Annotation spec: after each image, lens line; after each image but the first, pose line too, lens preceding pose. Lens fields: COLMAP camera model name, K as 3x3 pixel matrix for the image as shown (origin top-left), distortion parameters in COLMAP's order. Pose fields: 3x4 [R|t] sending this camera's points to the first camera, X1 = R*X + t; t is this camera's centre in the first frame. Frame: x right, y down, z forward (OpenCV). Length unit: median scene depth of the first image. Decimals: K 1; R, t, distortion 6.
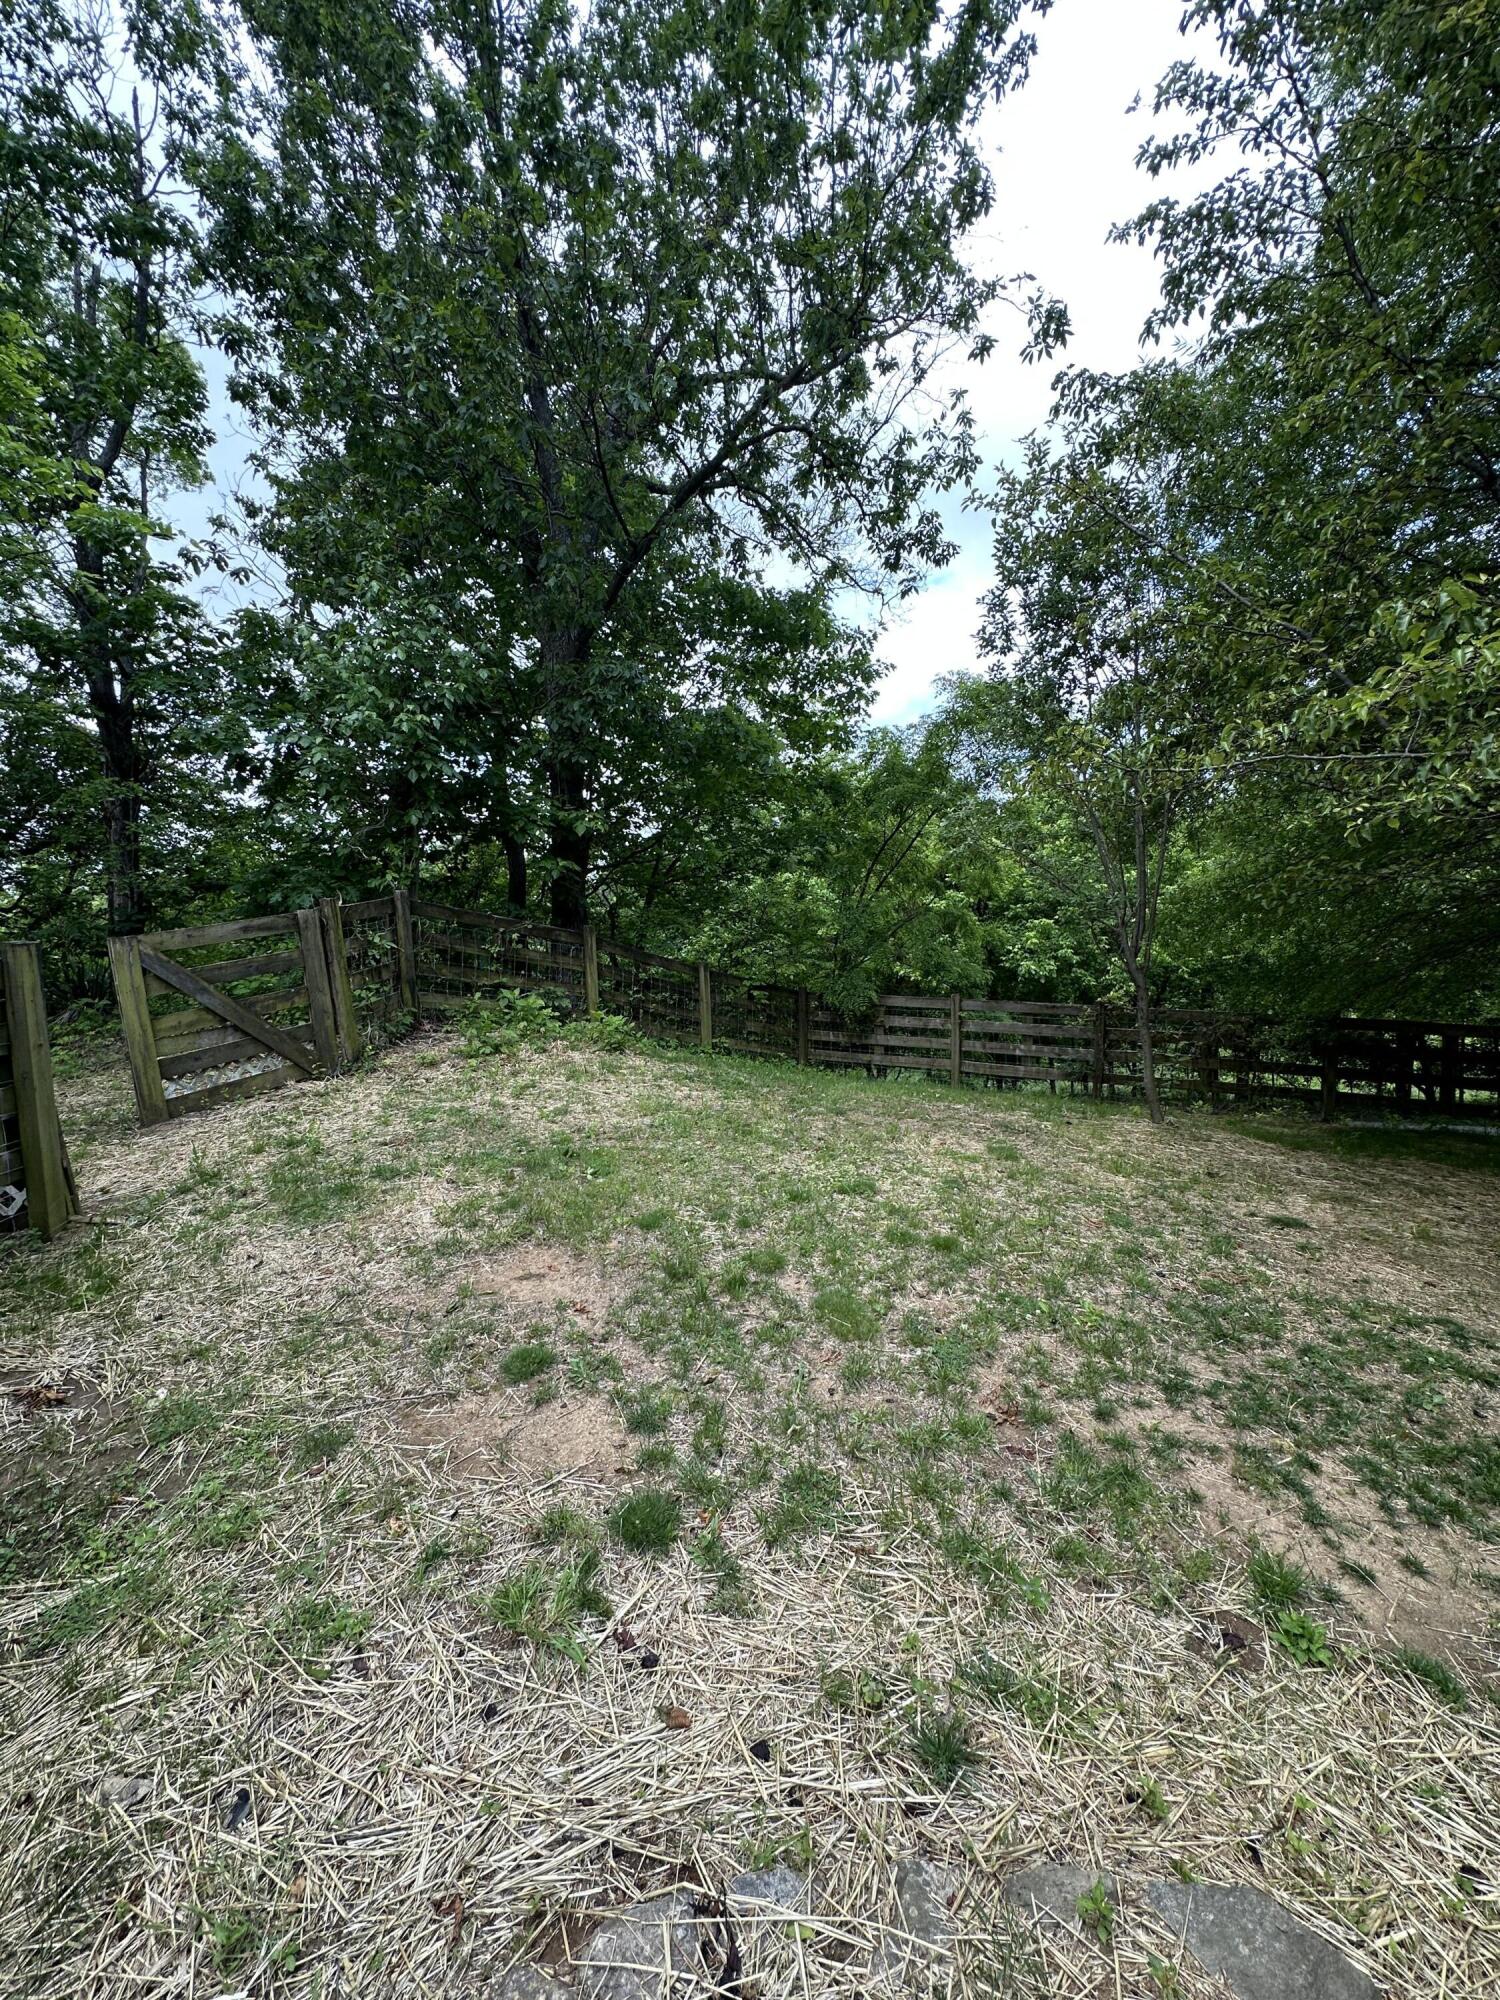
lens RADIAL K [[798.6, 0, 750.2], [0, 798.6, 997.4], [0, 0, 1]] dist [-0.001867, 0.000559]
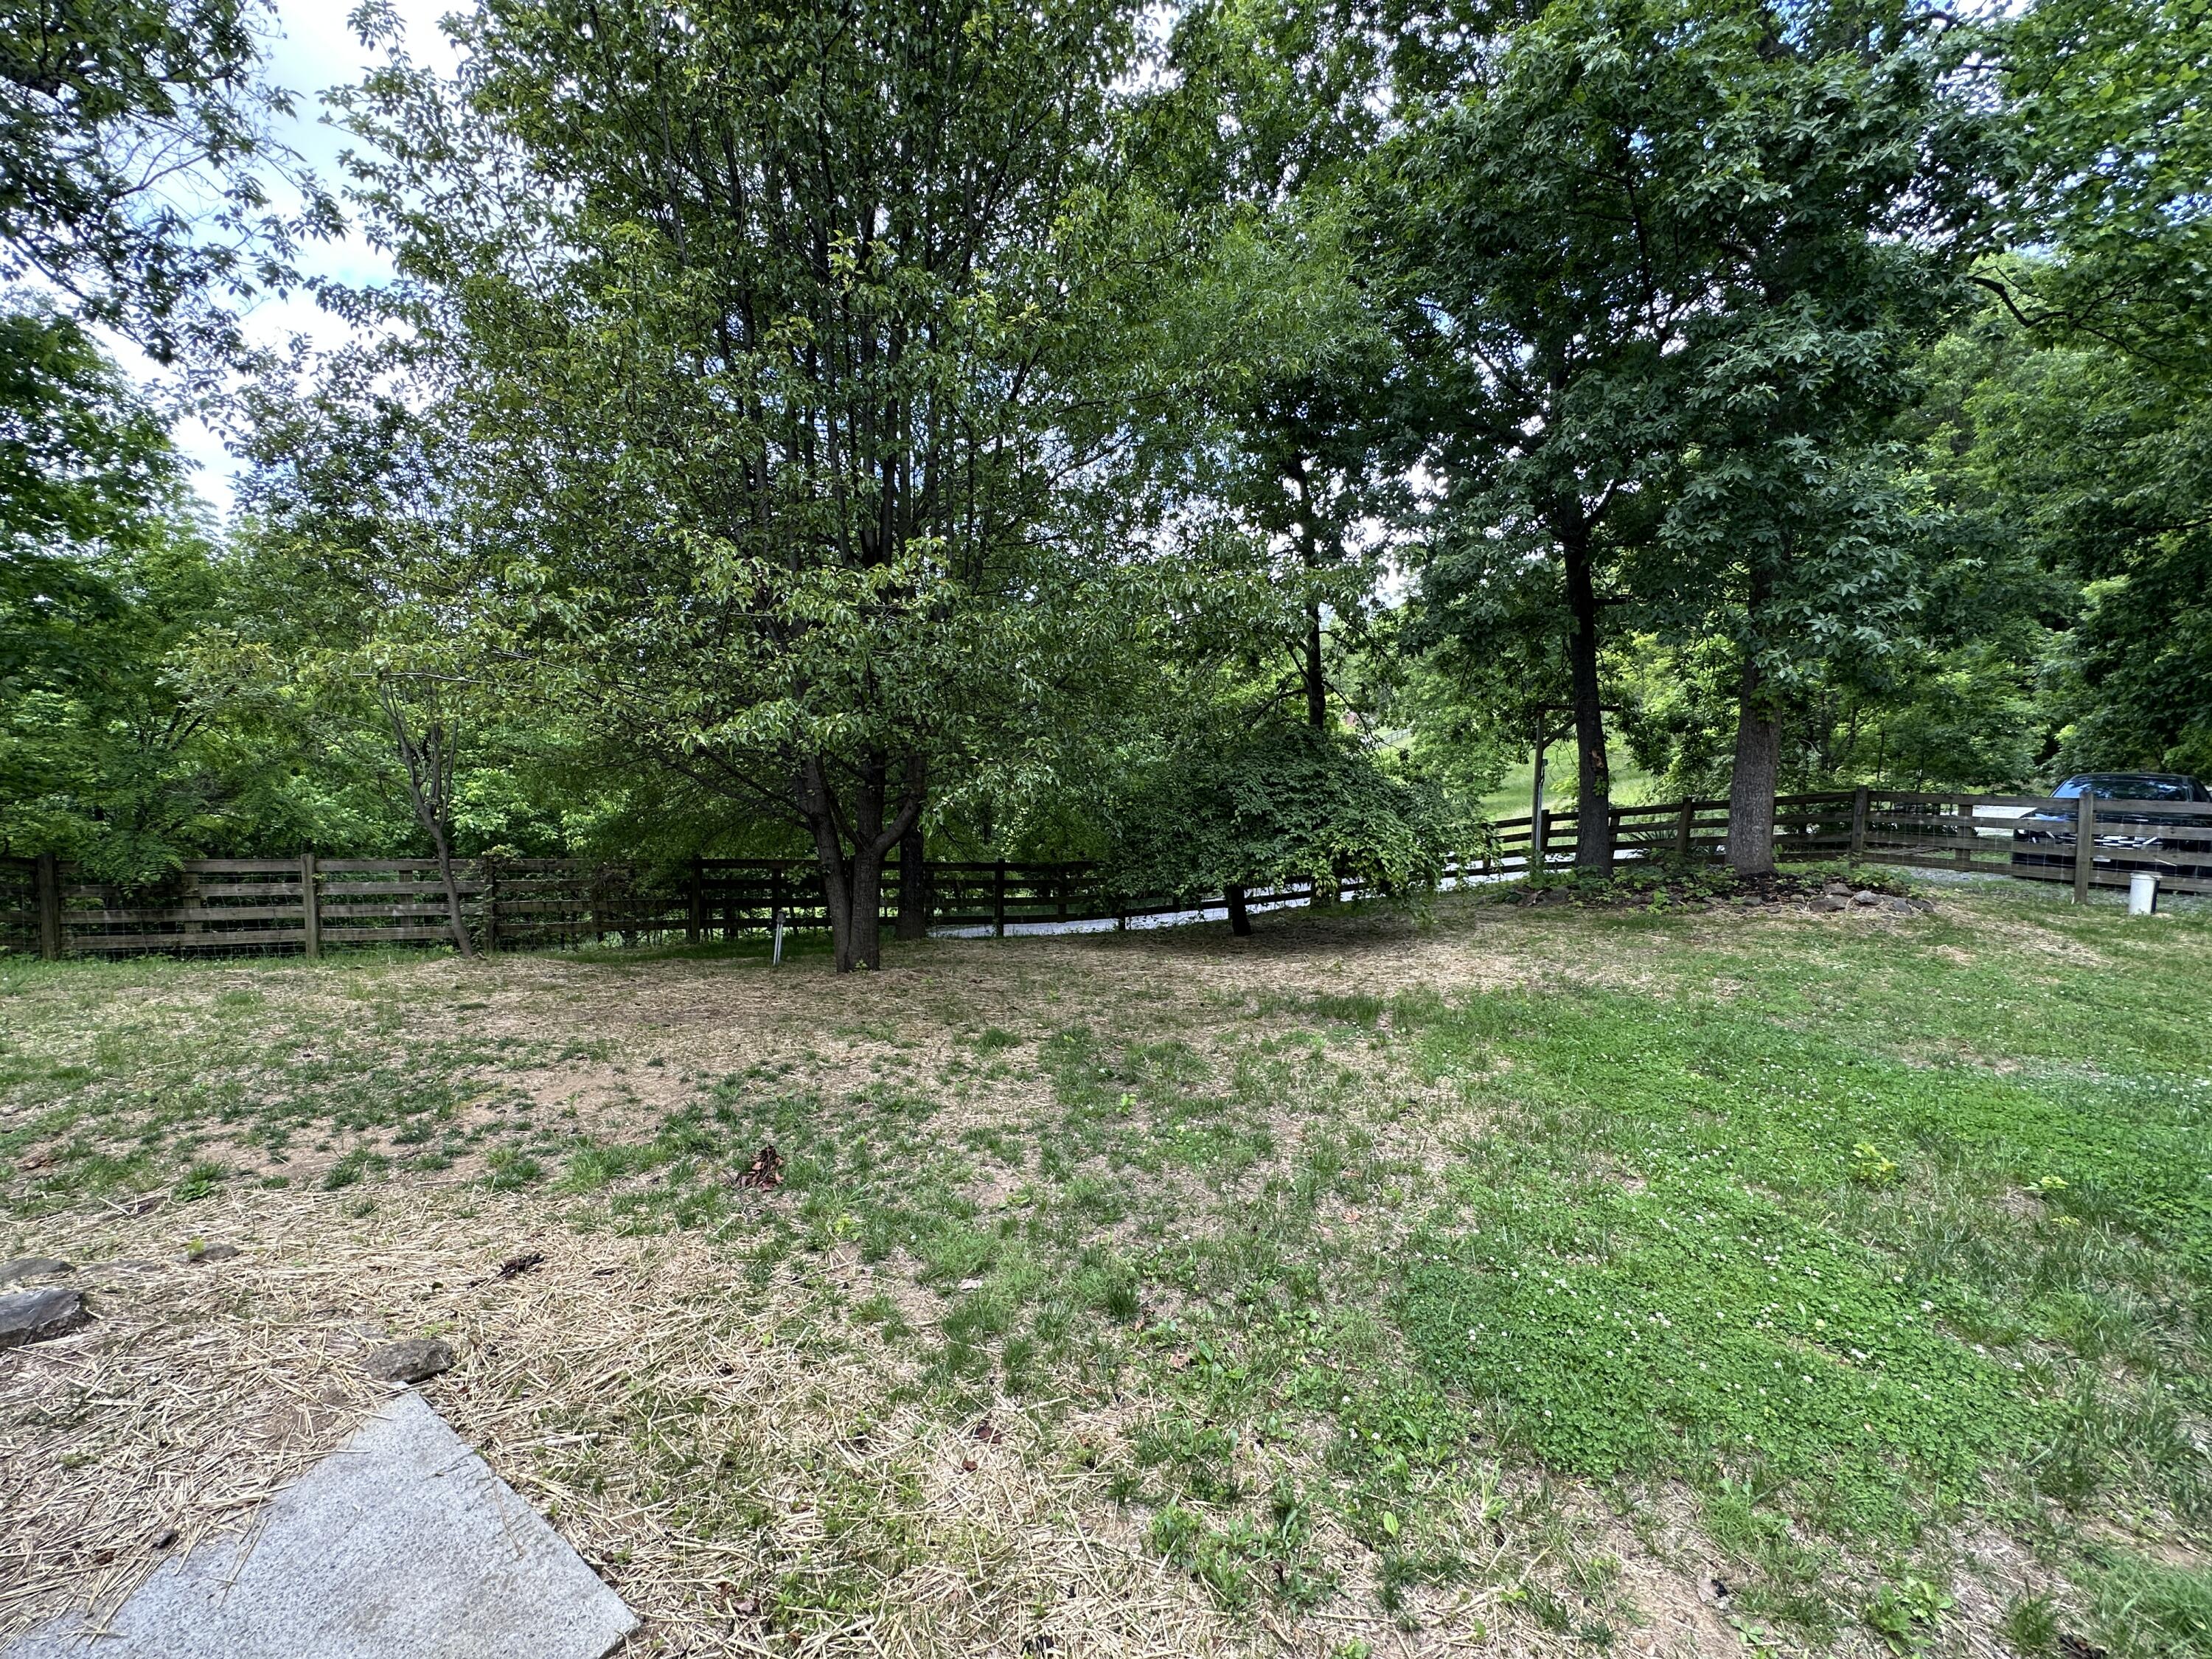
lens RADIAL K [[883.2, 0, 1097.6], [0, 883.2, 836.8], [0, 0, 1]] dist [-0.001867, 0.000559]
pose [[0.646197, -0.033967, 0.762415, 0.073231], [0.046405, 0.998909, 0.005172, 0.011170], [-0.761759, 0.032037, 0.647068, -0.301008]]
